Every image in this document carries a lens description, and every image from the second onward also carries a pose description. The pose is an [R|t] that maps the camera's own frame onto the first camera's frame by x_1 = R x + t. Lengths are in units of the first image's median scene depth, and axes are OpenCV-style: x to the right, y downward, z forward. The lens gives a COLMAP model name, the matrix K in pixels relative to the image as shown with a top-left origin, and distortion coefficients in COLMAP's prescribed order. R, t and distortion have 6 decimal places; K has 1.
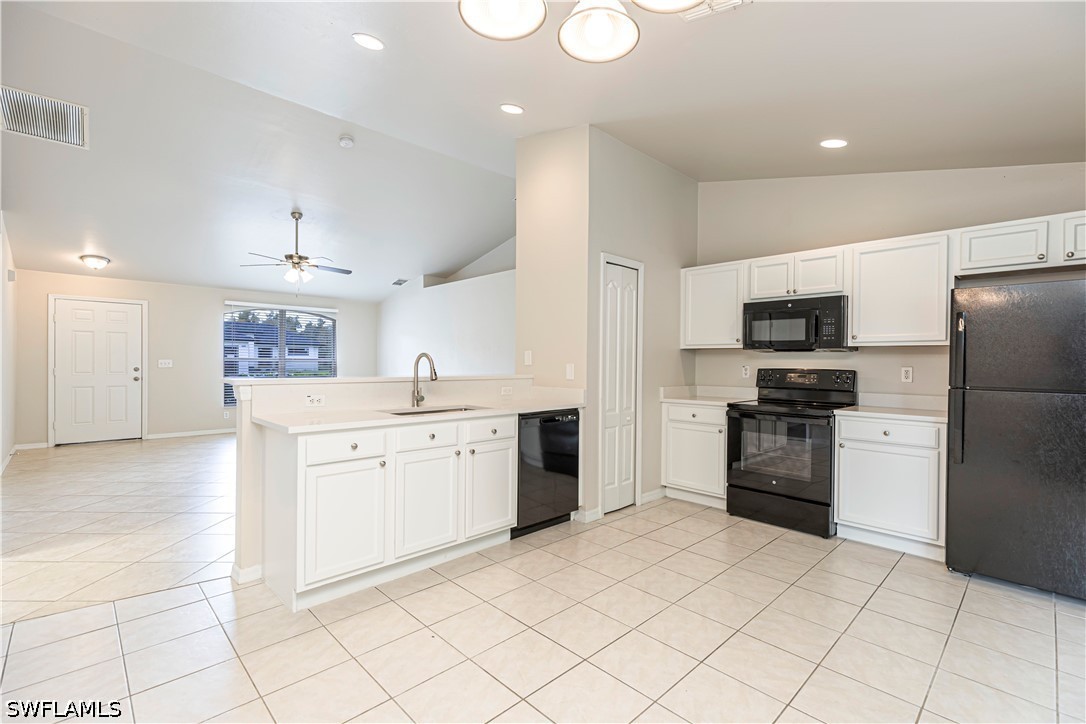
lens RADIAL K [[476.0, 0, 552.3], [0, 476.0, 362.9], [0, 0, 1]] dist [-0.012009, 0.000803]
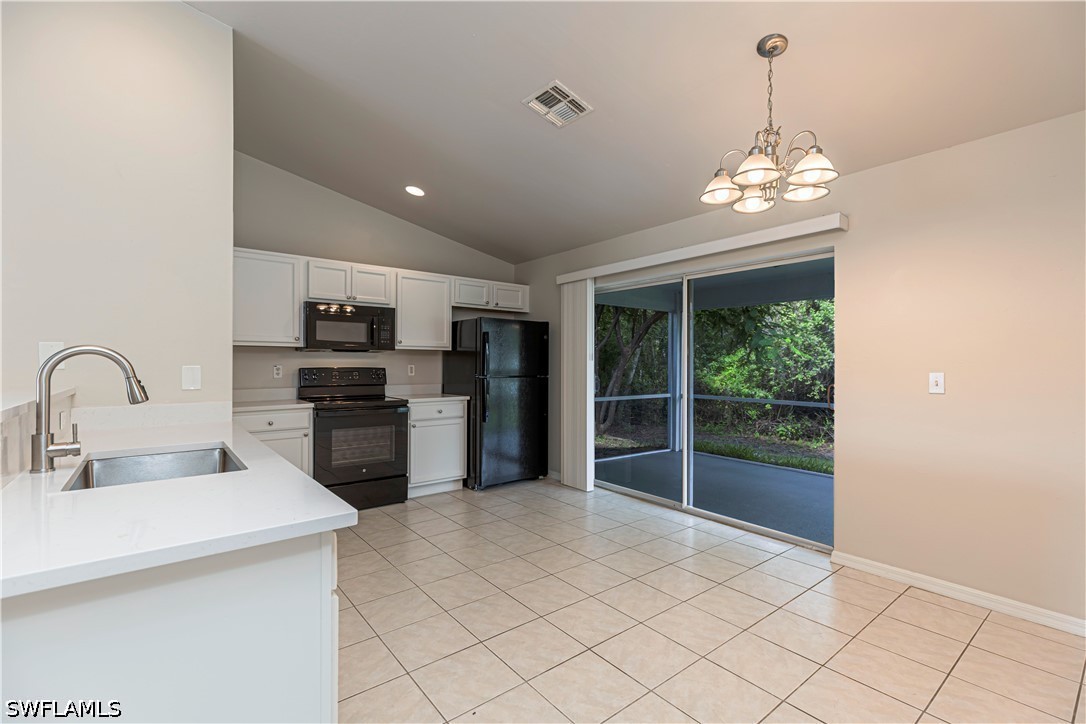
lens RADIAL K [[476.0, 0, 548.9], [0, 476.0, 363.0], [0, 0, 1]] dist [-0.012009, 0.000803]
pose [[0.085779, -0.007104, 0.996289, -0.569354], [-0.000208, 0.999974, 0.007148, -0.006379], [-0.996314, -0.000820, 0.085775, 0.456479]]
